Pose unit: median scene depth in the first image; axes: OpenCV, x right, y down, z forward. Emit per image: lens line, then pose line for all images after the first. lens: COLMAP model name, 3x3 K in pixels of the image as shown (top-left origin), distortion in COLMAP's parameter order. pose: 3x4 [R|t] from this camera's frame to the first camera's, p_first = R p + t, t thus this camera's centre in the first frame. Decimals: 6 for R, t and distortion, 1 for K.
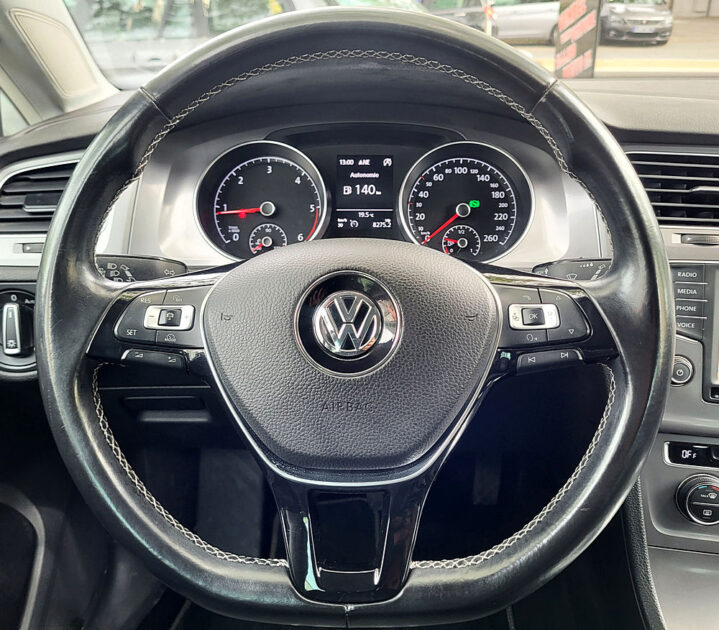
lens RADIAL K [[683.1, 0, 359.9], [0, 683.1, 308.5], [0, 0, 1]] dist [0.023759, 0.000000]
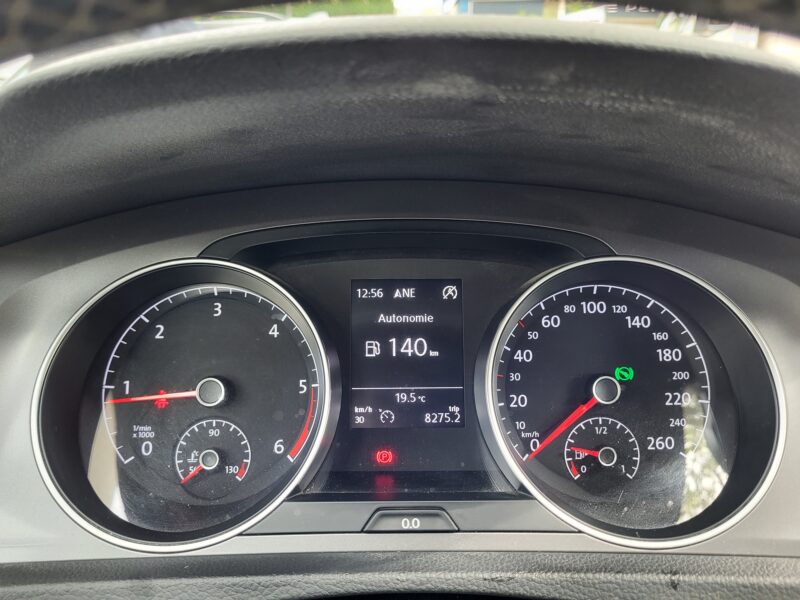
lens RADIAL K [[621.0, 0, 396.5], [0, 621.0, 304.2], [0, 0, 1]] dist [0.022925, -0.018302]
pose [[0.999093, -0.015002, 0.039843, -0.018566], [0.017573, 0.997731, -0.064993, -0.177139], [-0.038778, 0.065634, 0.997090, 0.543185]]
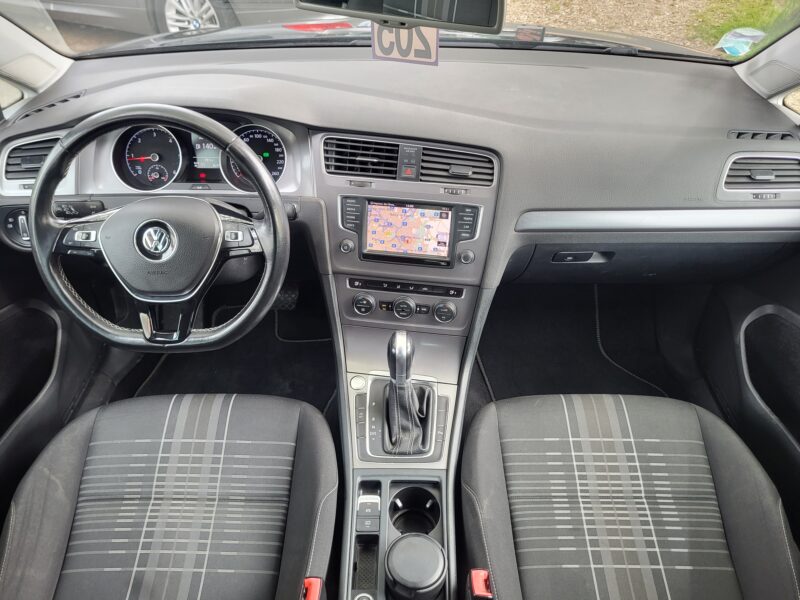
lens RADIAL K [[621.0, 0, 403.1], [0, 621.0, 300.5], [0, 0, 1]] dist [0.022925, -0.018302]
pose [[0.999215, -0.010437, 0.038205, 0.475750], [-0.000198, 0.963324, 0.268340, -0.226163], [-0.039605, -0.268137, 0.962566, -0.778744]]
